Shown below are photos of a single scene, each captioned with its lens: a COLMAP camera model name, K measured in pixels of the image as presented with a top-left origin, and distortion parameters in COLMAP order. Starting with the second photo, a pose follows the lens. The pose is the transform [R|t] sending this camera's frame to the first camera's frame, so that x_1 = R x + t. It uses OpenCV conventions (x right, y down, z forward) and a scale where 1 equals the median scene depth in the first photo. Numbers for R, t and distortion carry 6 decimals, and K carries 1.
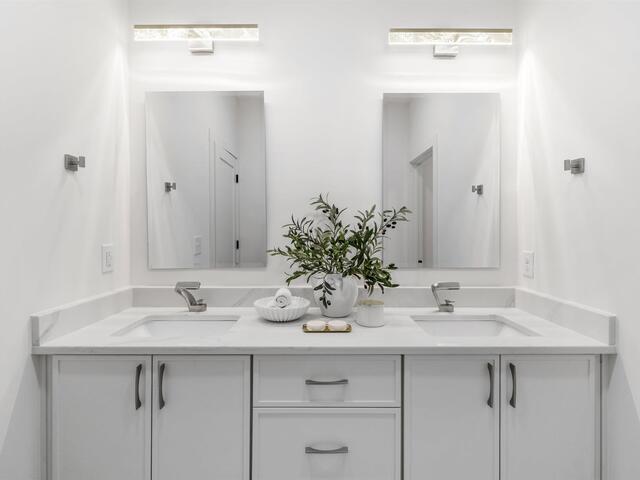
lens RADIAL K [[327.0, 0, 319.4], [0, 327.0, 240.6], [0, 0, 1]] dist [0.022841, -0.000506]
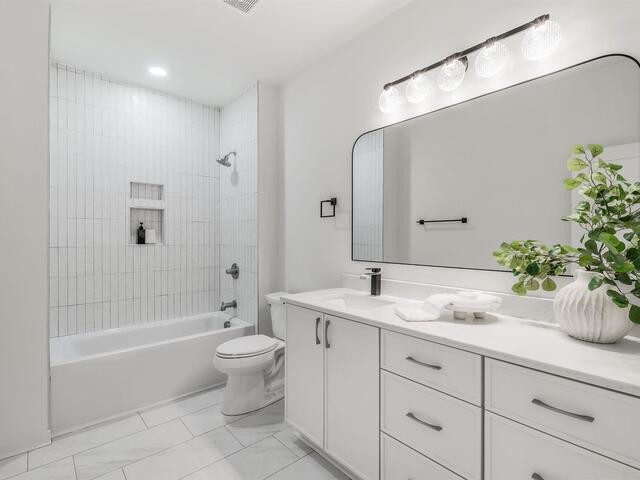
lens RADIAL K [[327.0, 0, 321.0], [0, 327.0, 239.8], [0, 0, 1]] dist [0.022841, -0.000506]
pose [[0.651418, 0.000367, -0.758719, 0.663481], [0.003653, 0.999987, 0.003620, -0.008874], [0.758710, -0.005130, 0.651408, -0.026013]]
